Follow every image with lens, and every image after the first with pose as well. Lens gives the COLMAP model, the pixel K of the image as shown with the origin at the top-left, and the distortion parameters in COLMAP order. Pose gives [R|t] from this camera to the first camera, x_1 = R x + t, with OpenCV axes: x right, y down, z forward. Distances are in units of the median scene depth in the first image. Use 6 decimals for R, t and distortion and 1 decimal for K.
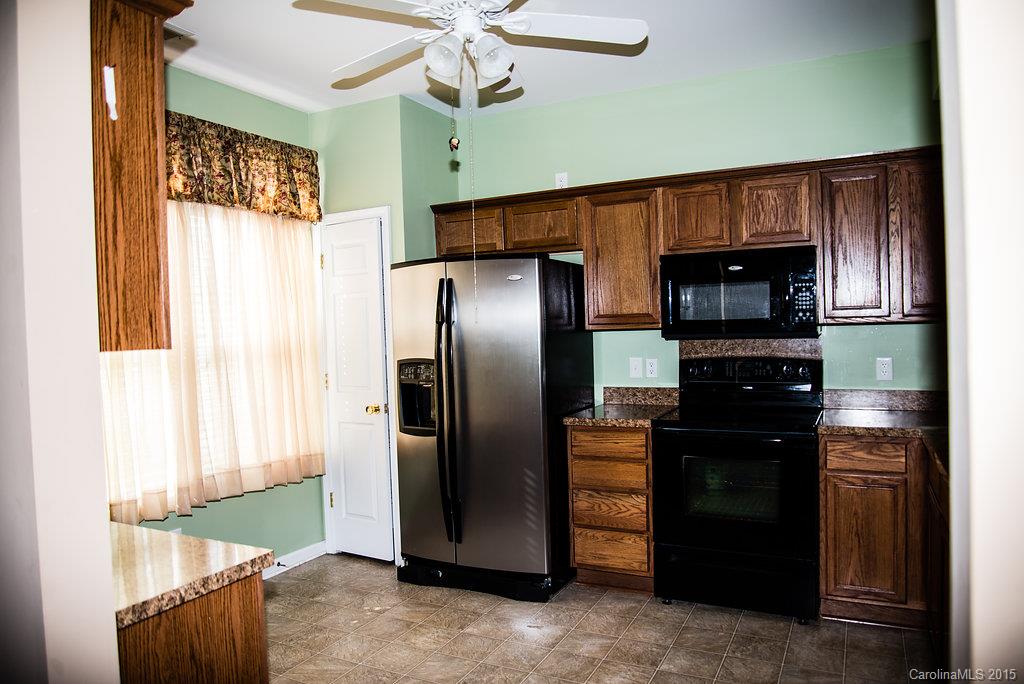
lens RADIAL K [[694.5, 0, 512.0], [0, 694.5, 342.0], [0, 0, 1]] dist [-0.071471, 0.000759]
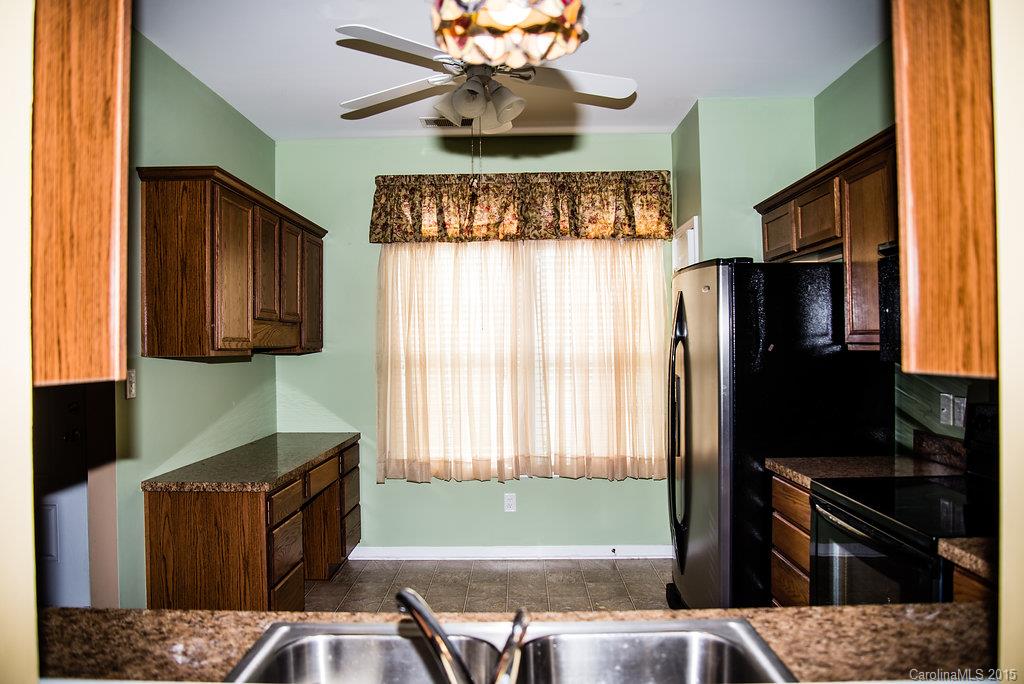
lens RADIAL K [[694.5, 0, 512.0], [0, 694.5, 342.0], [0, 0, 1]] dist [-0.071471, 0.000759]
pose [[0.448131, 0.020090, -0.893742, 0.618952], [-0.023230, 0.999672, 0.010823, -0.025251], [0.893666, 0.015911, 0.448451, 0.361620]]
